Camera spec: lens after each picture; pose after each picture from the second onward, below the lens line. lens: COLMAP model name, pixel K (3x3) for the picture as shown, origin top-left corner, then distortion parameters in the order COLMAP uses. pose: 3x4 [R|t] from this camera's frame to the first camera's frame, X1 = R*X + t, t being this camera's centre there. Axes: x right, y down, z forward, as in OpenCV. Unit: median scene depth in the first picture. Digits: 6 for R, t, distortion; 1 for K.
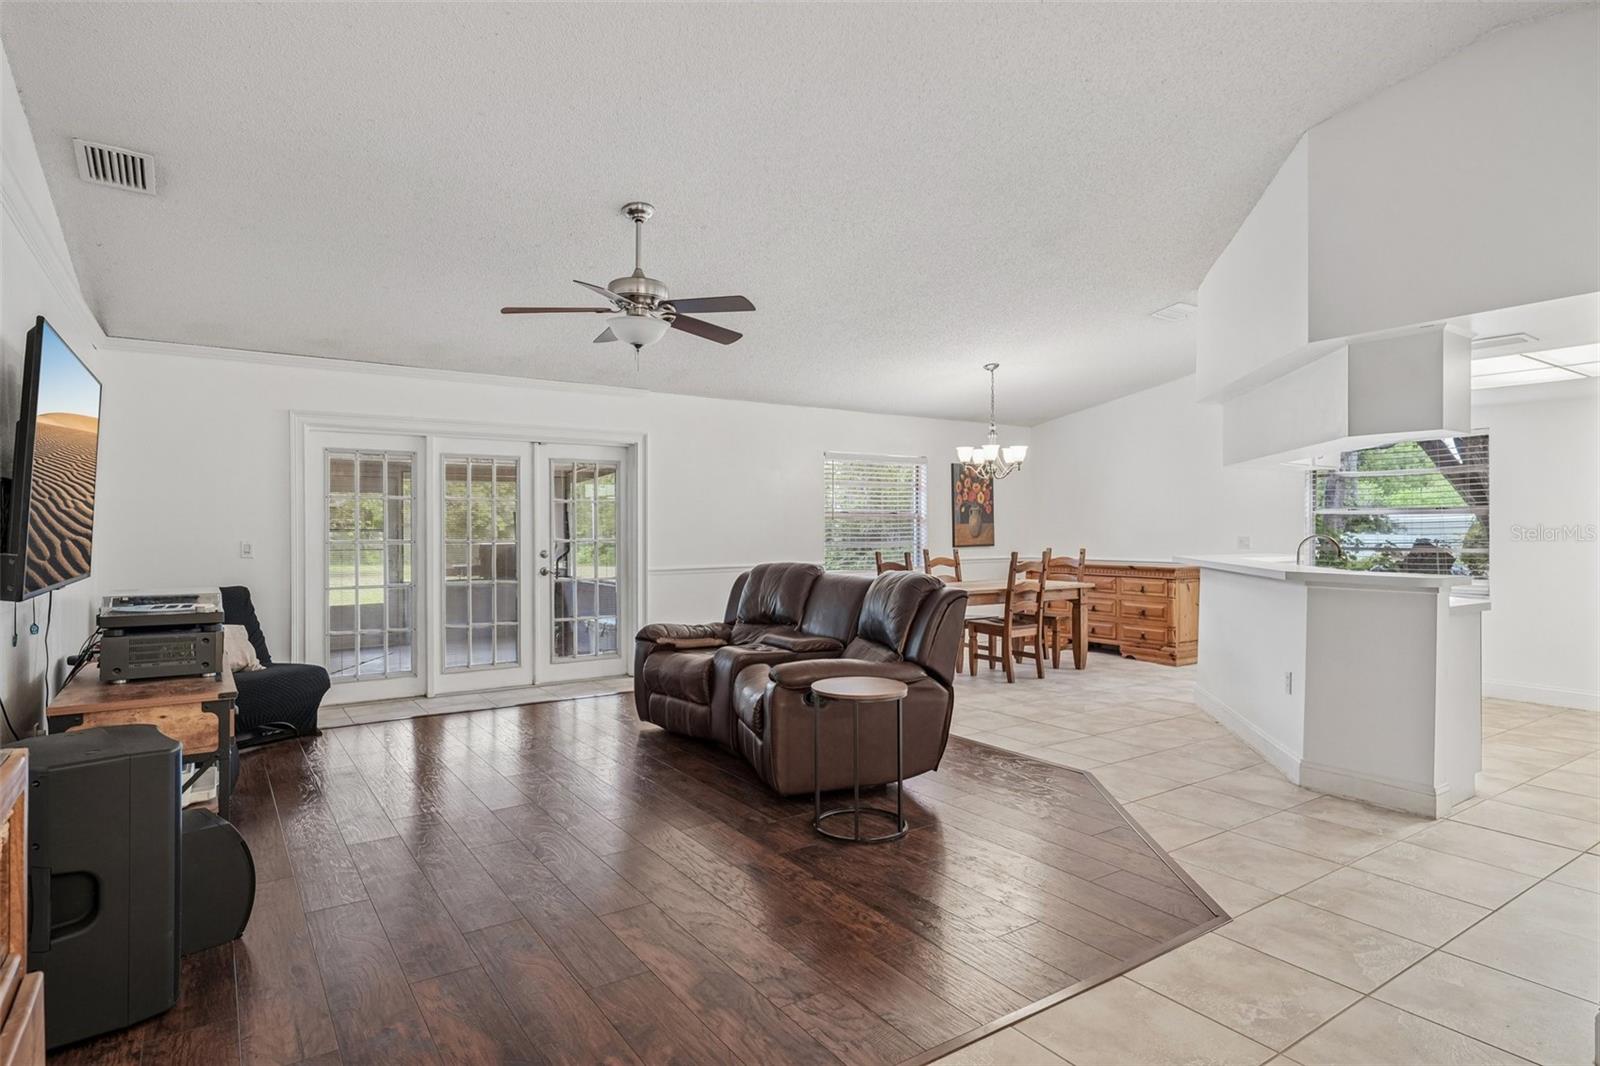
lens RADIAL K [[870.1, 0, 808.2], [0, 870.1, 530.7], [0, 0, 1]] dist [0.004635, 0.003740]
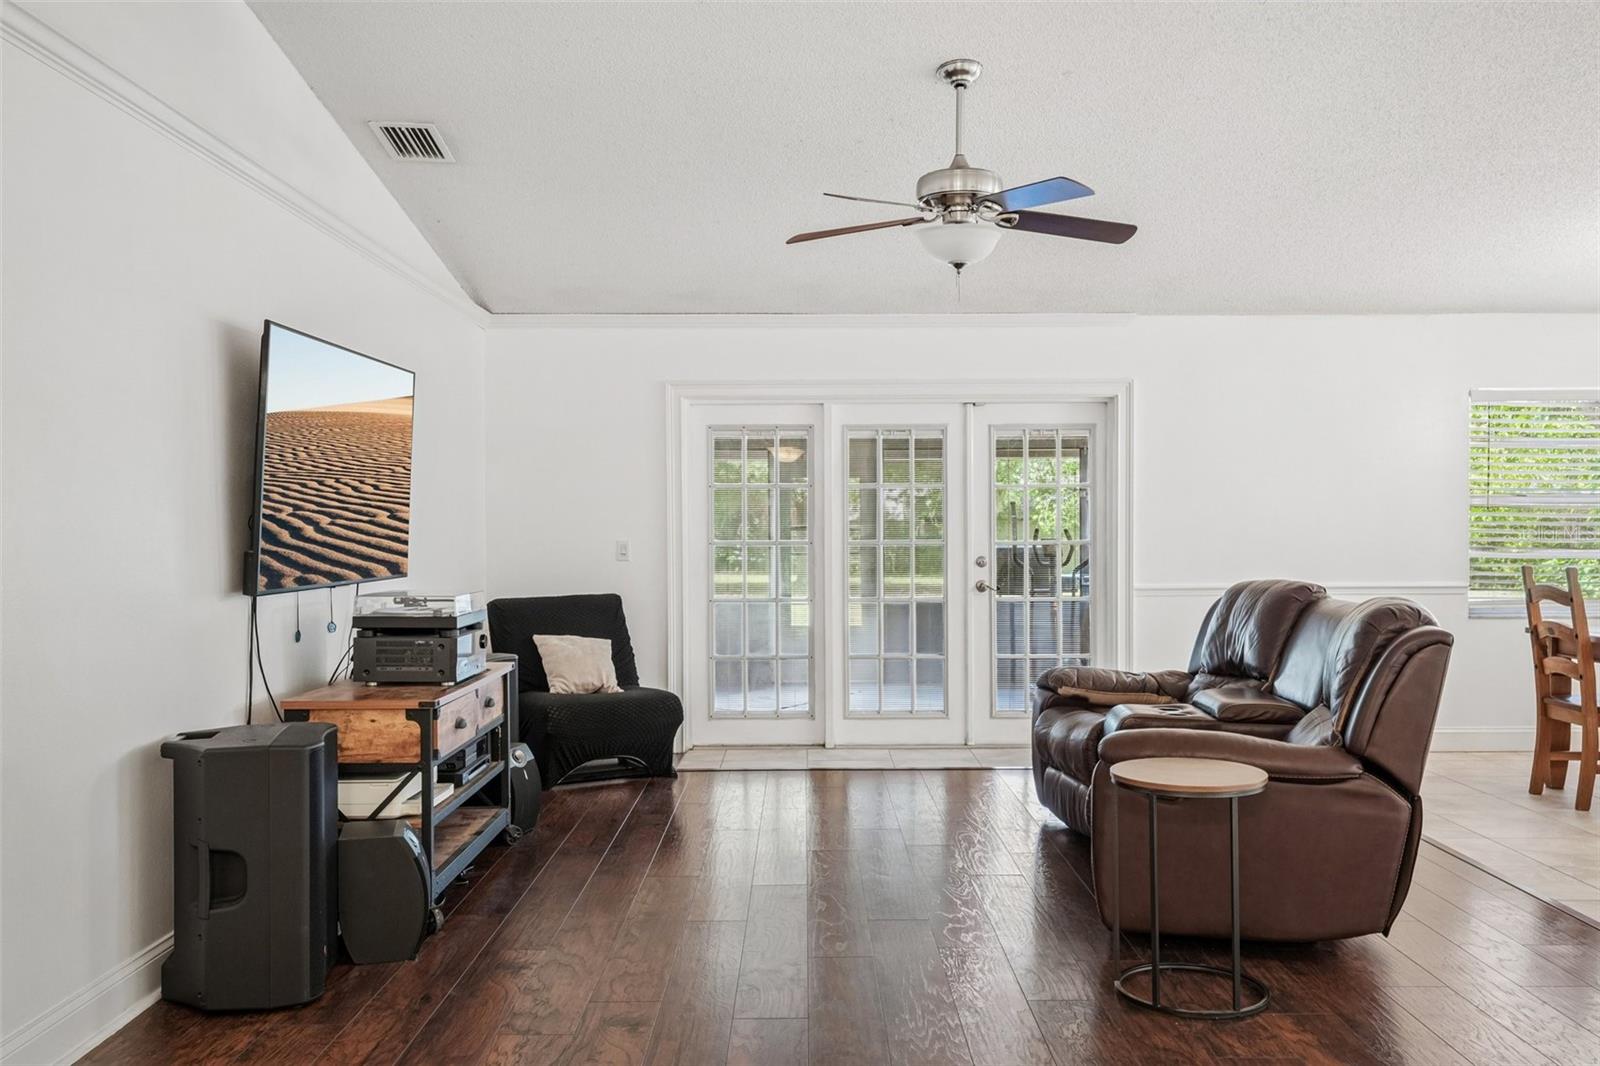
lens RADIAL K [[1367.1, 0, 811.9], [0, 1367.1, 557.7], [0, 0, 1]] dist [0.020428, 0.036667]
pose [[0.825197, 0.012023, -0.564716, 0.253803], [-0.000001, 0.999773, 0.021284, 0.000151], [0.564844, -0.017563, 0.825010, 0.012202]]
